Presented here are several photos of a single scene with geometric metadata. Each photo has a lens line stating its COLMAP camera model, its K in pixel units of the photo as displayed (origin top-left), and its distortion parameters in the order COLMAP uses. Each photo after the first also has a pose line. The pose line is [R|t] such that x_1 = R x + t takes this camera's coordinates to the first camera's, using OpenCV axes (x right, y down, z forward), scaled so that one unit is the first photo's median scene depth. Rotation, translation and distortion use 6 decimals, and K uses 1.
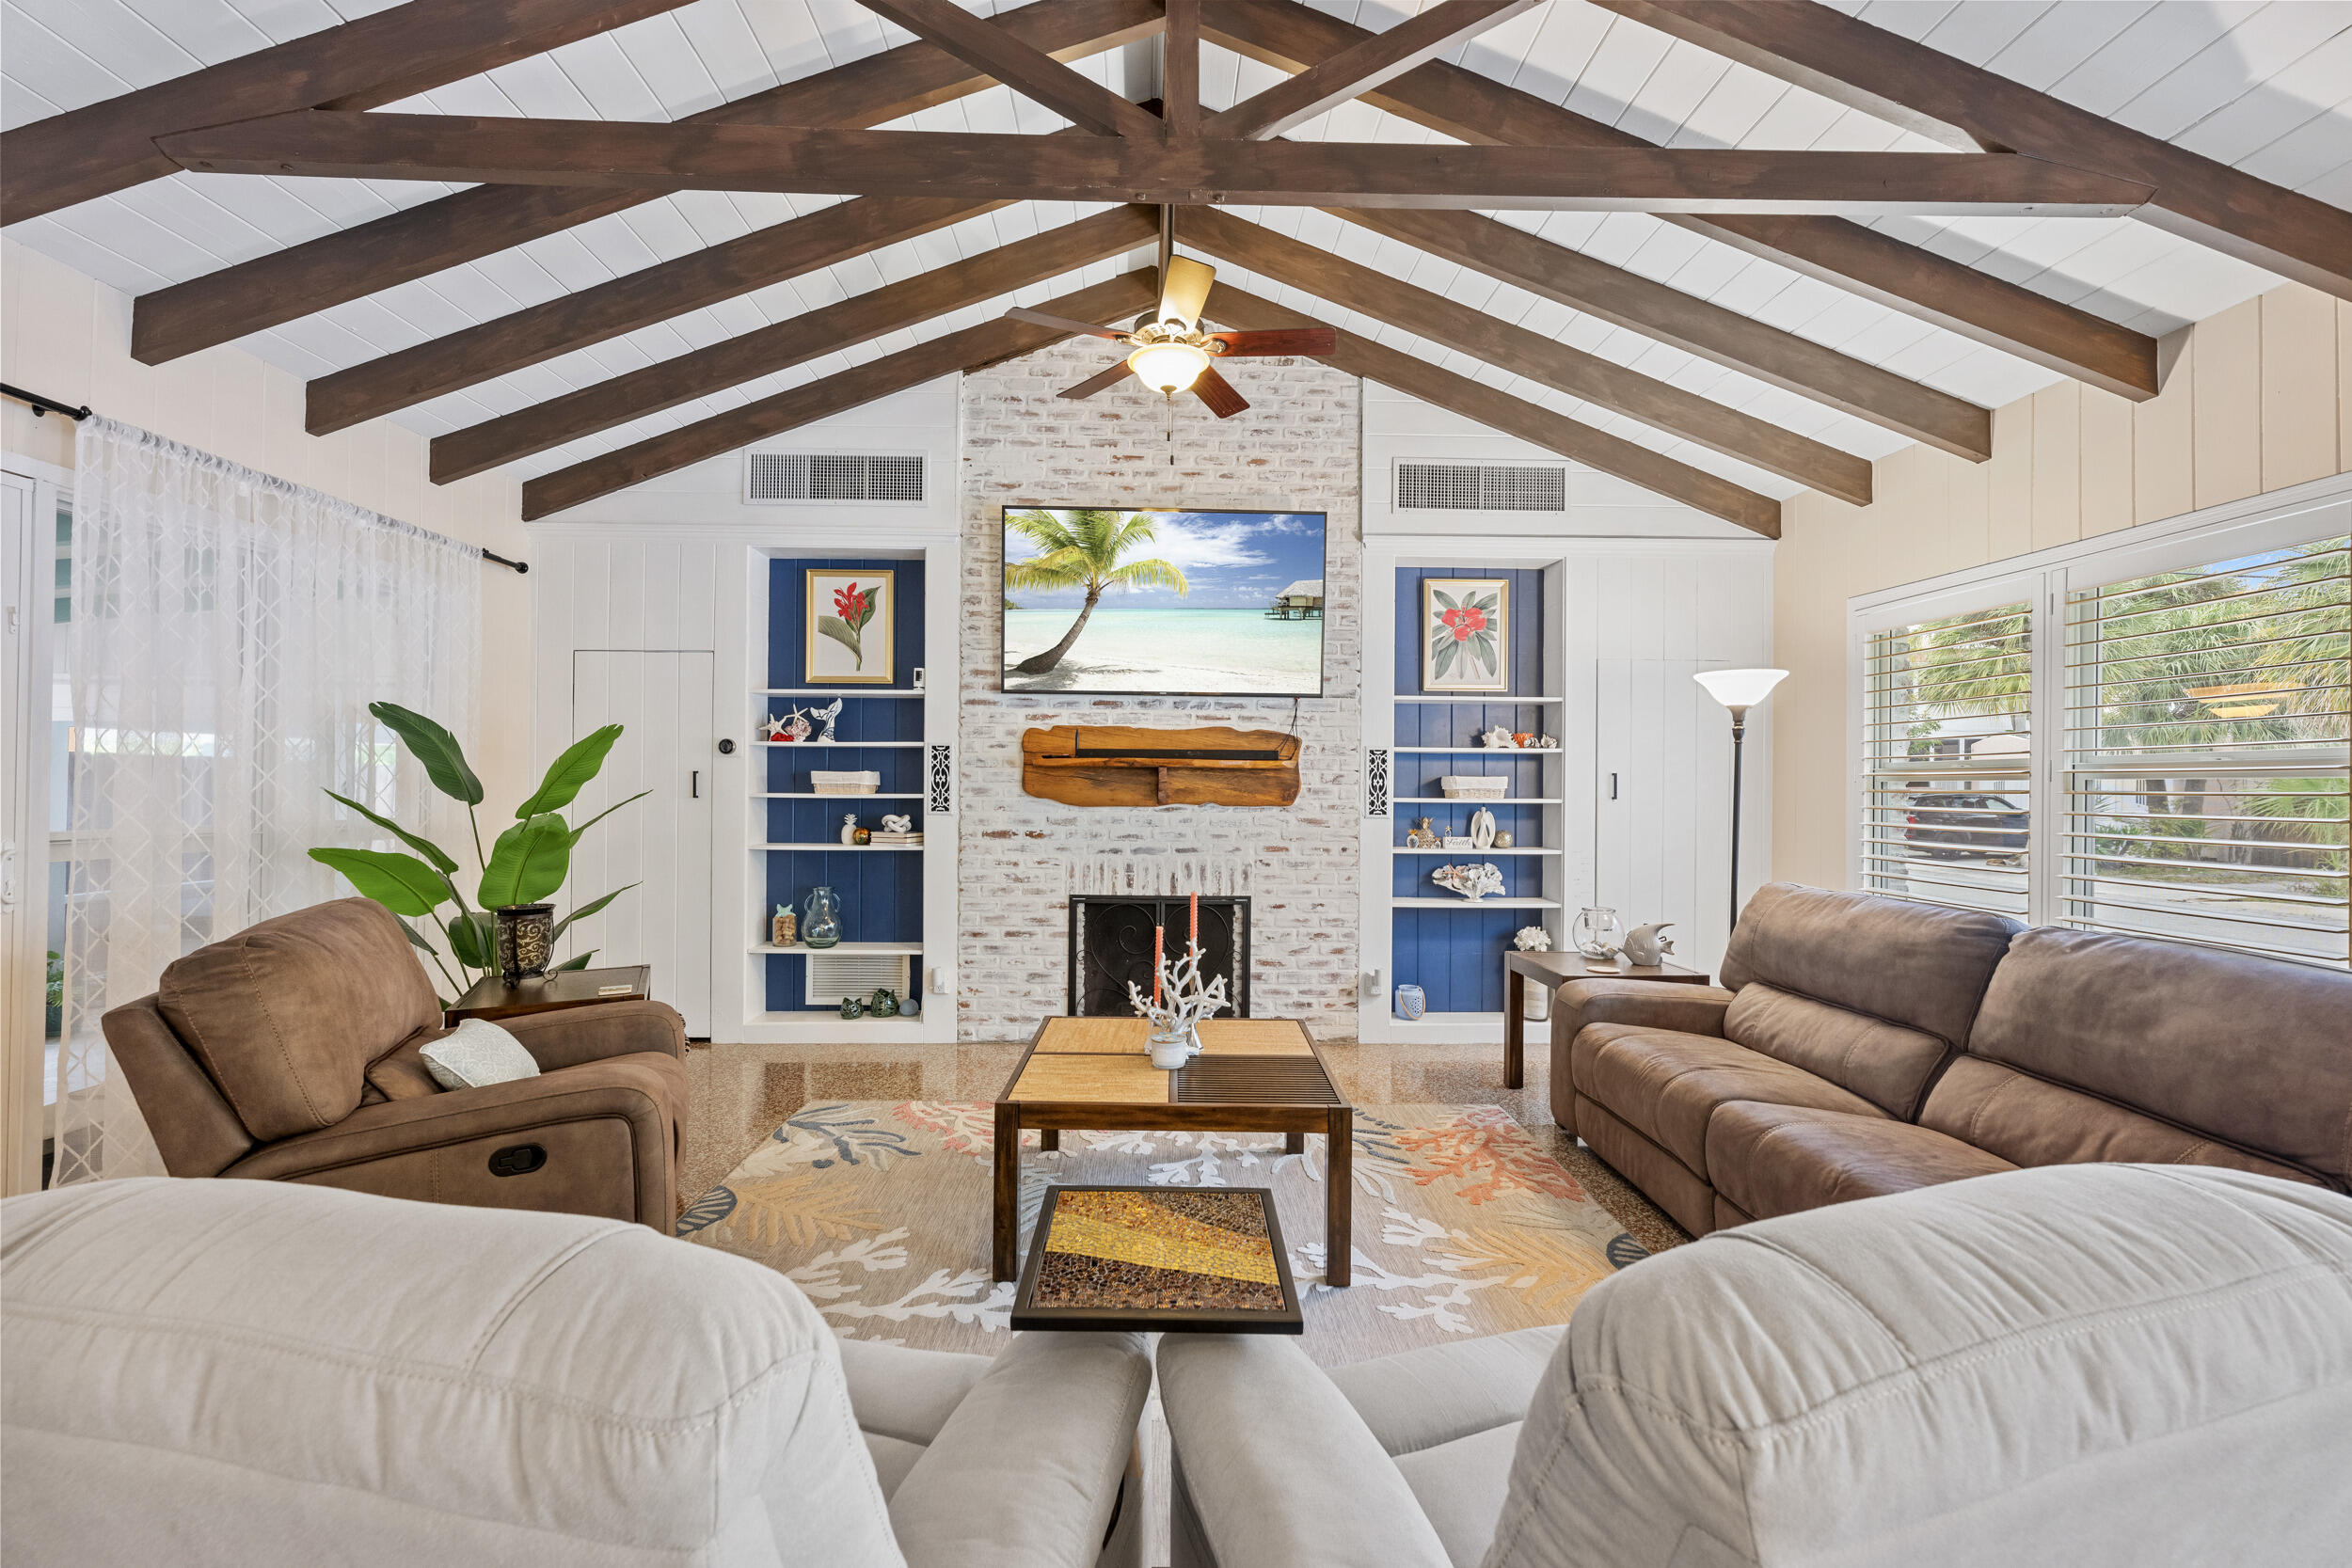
lens RADIAL K [[945.9, 0, 1182.7], [0, 945.9, 782.6], [0, 0, 1]] dist [-0.000422, 0.001171]
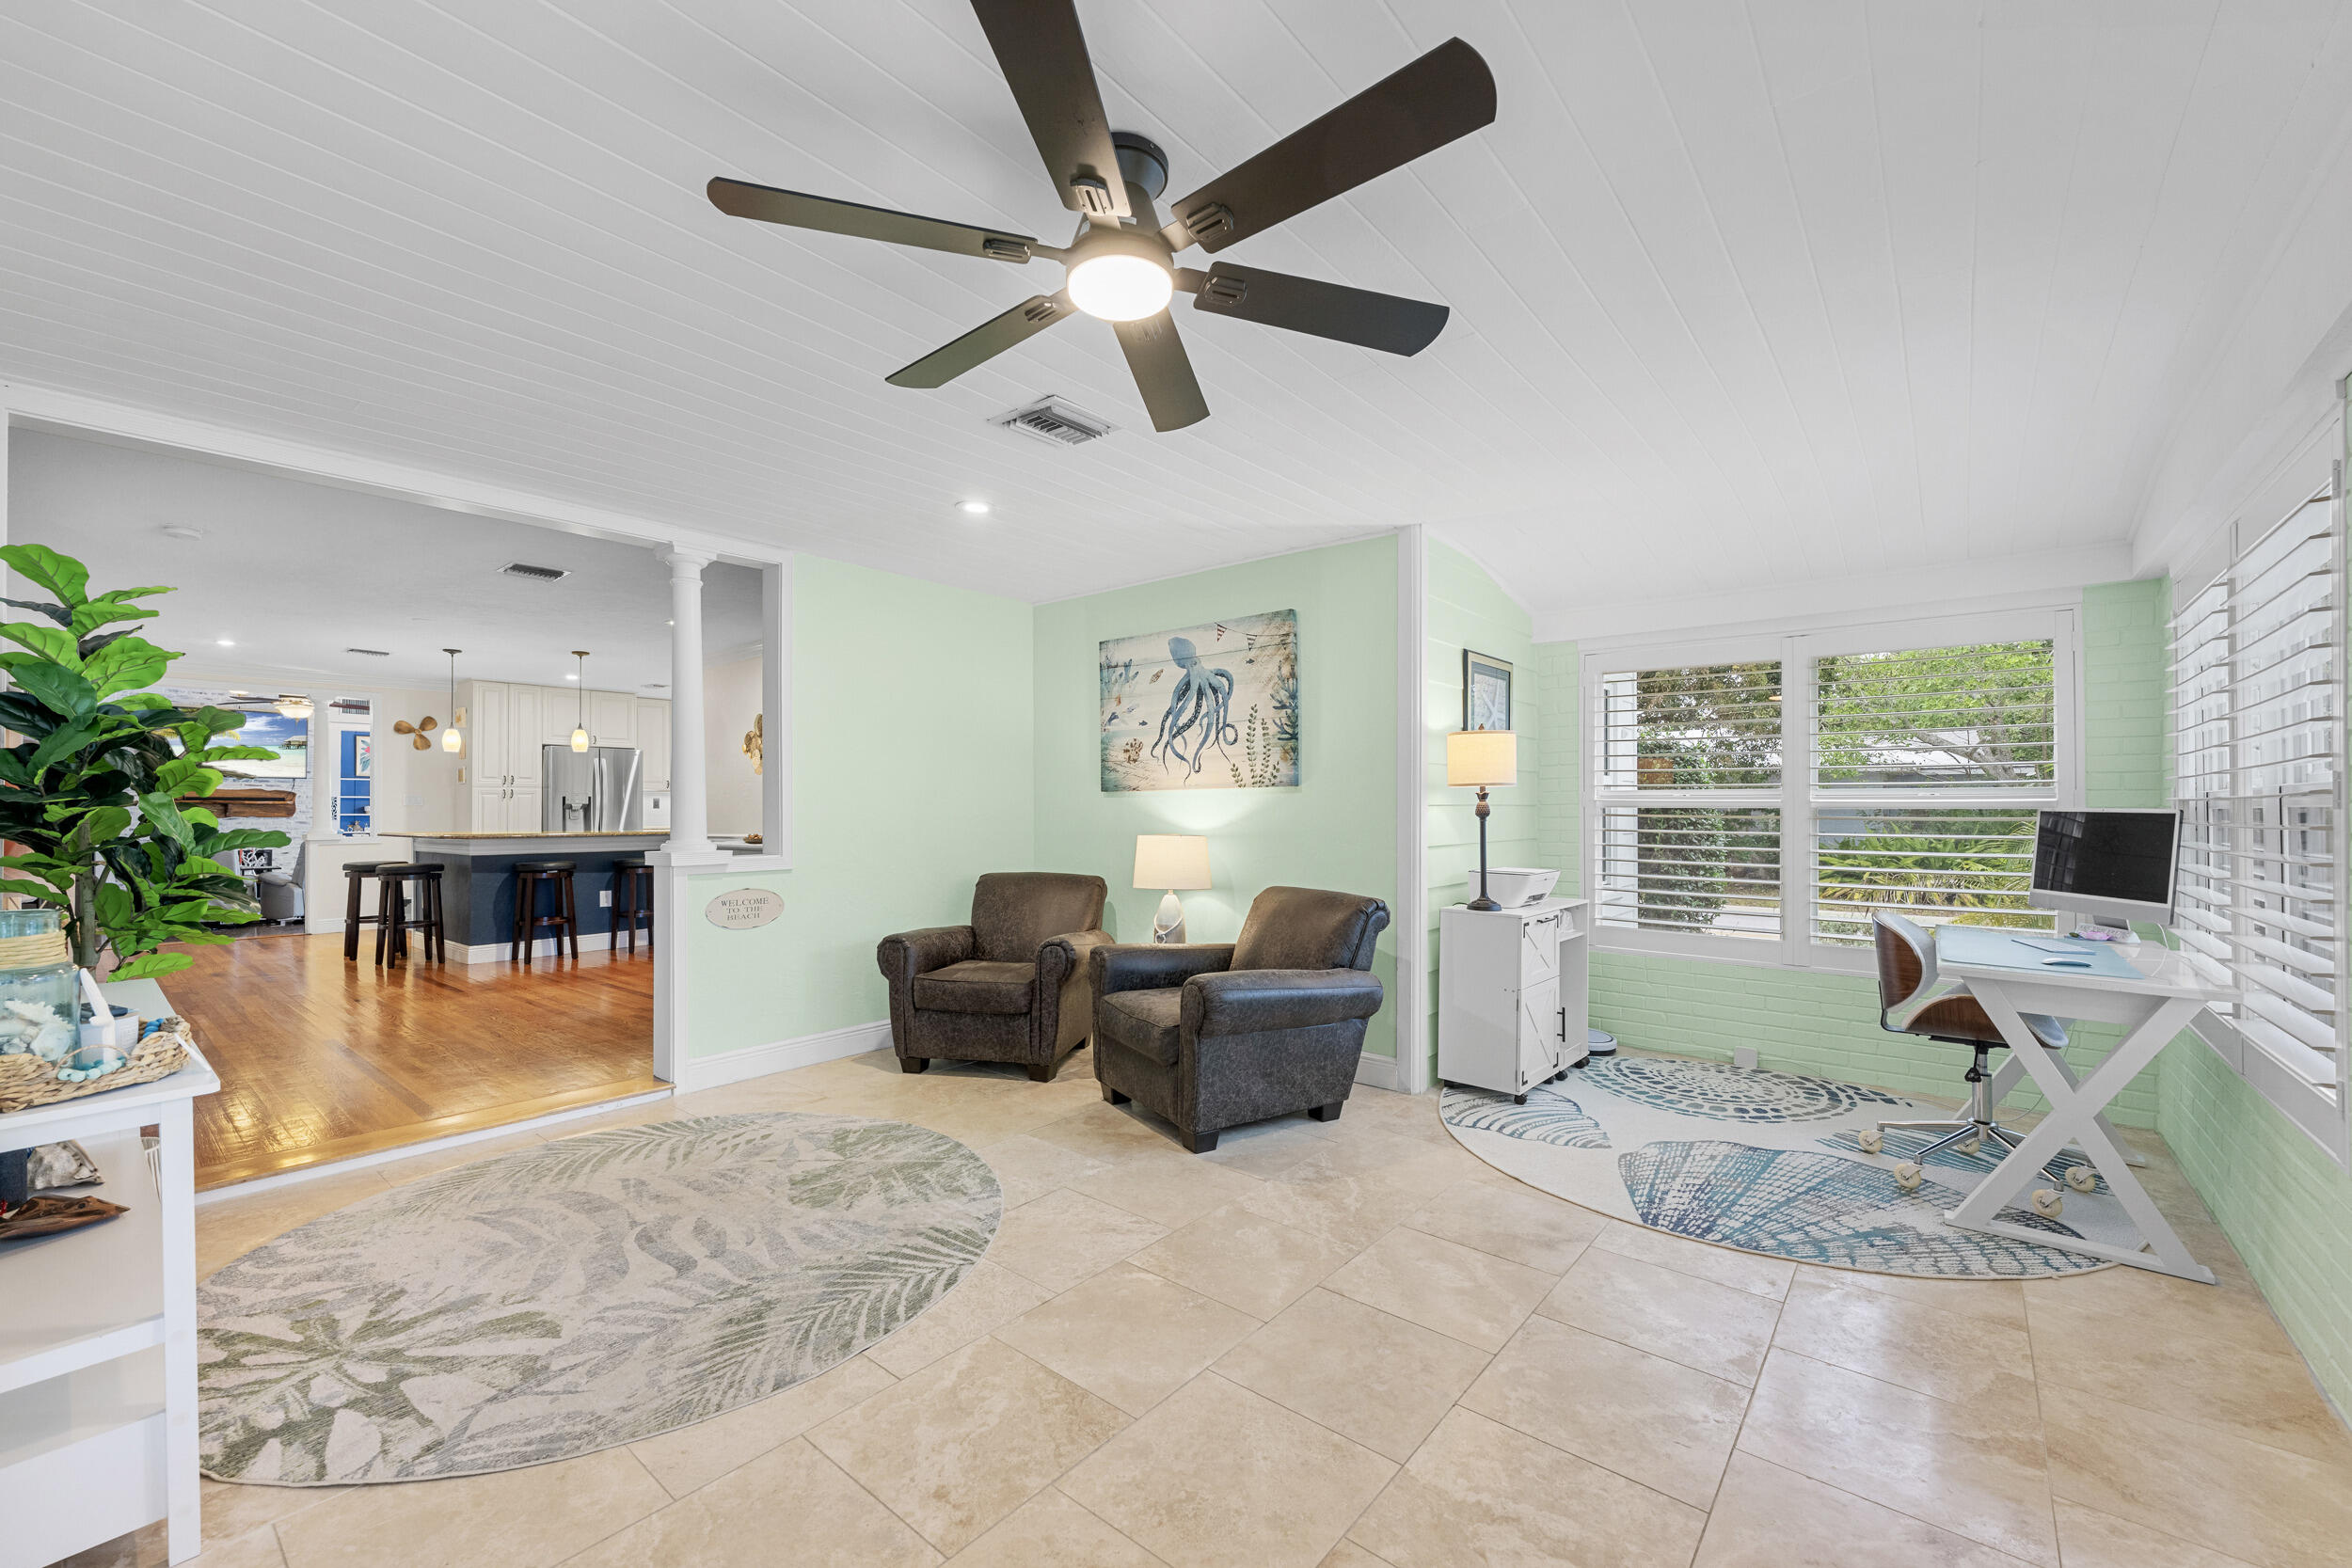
lens RADIAL K [[945.9, 0, 1159.6], [0, 945.9, 806.5], [0, 0, 1]] dist [-0.000422, 0.001171]
pose [[0.670762, -0.003853, 0.741662, -0.237796], [0.005488, 0.999985, 0.000231, 0.006655], [-0.741652, 0.003915, 0.670773, -2.760850]]
